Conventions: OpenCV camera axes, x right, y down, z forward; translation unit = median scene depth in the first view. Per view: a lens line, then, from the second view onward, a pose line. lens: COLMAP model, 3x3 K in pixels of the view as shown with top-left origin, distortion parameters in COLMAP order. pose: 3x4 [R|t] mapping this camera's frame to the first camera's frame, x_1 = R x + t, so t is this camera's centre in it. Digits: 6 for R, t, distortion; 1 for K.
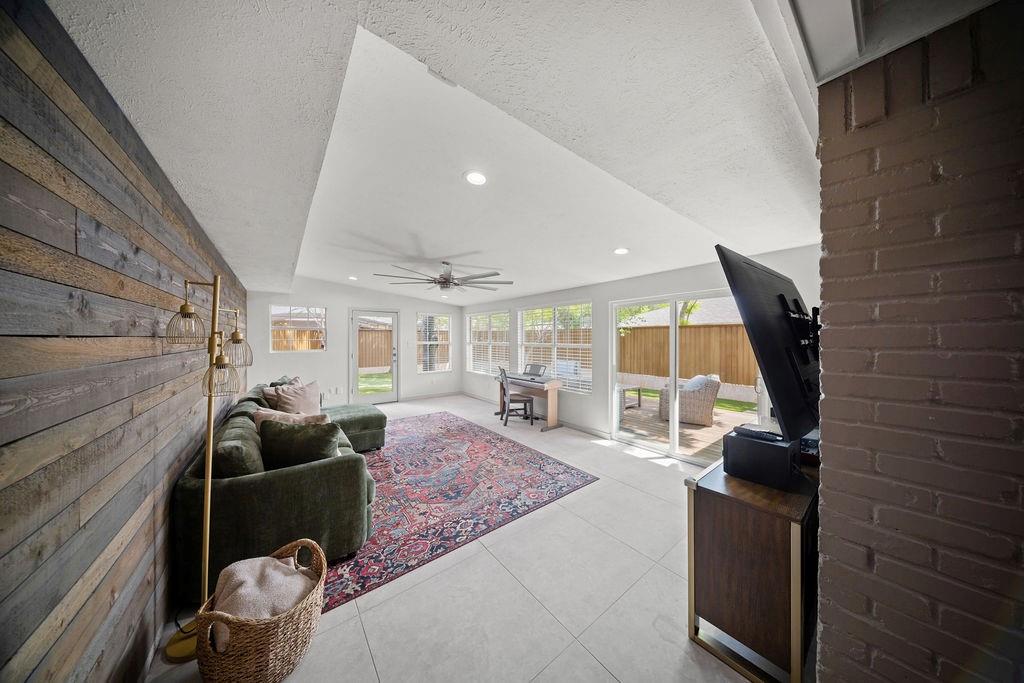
lens RADIAL K [[300.9, 0, 509.3], [0, 300.9, 338.2], [0, 0, 1]] dist [0.000649, -0.000727]
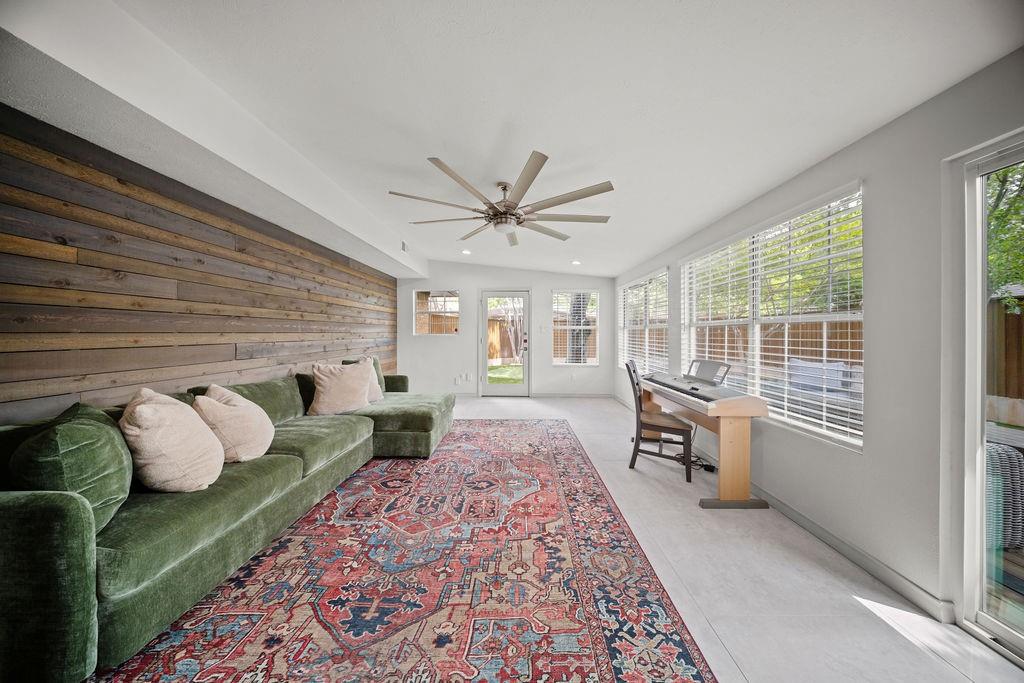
lens RADIAL K [[300.9, 0, 511.0], [0, 300.9, 332.1], [0, 0, 1]] dist [0.000649, -0.000727]
pose [[0.783074, -0.000357, -0.621928, 0.191282], [-0.002021, 0.999993, -0.003119, 0.055177], [0.621925, 0.003699, 0.783068, 0.531299]]
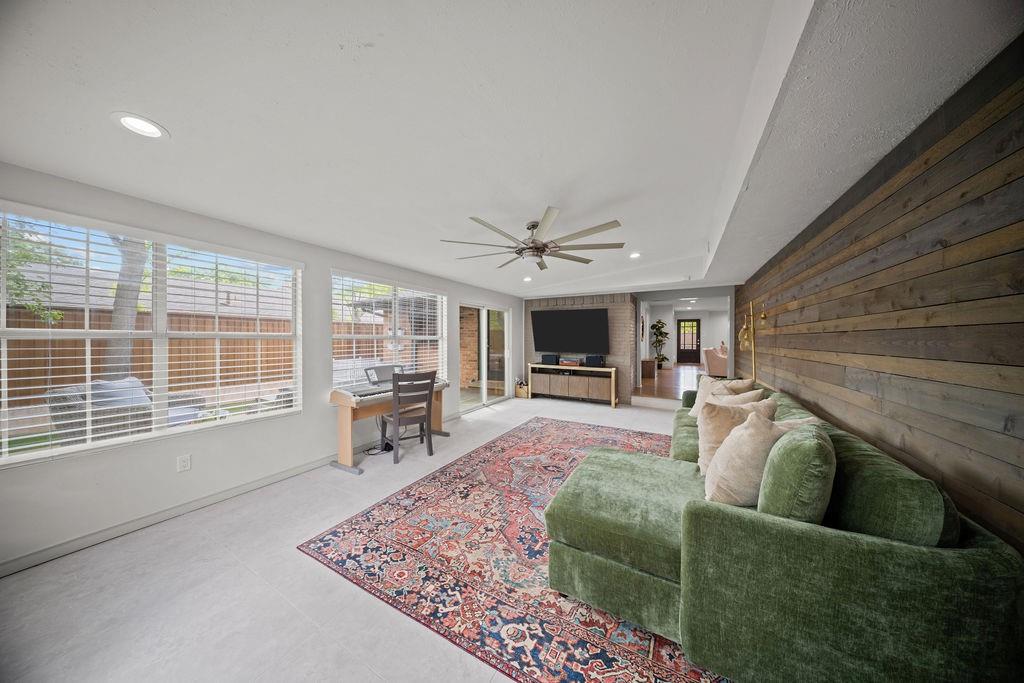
lens RADIAL K [[300.9, 0, 515.7], [0, 300.9, 341.8], [0, 0, 1]] dist [0.000649, -0.000727]
pose [[-0.412259, -0.009057, 0.911021, -0.877980], [-0.001402, 0.999956, 0.009306, 0.033620], [-0.911065, 0.002559, -0.412254, 1.362996]]
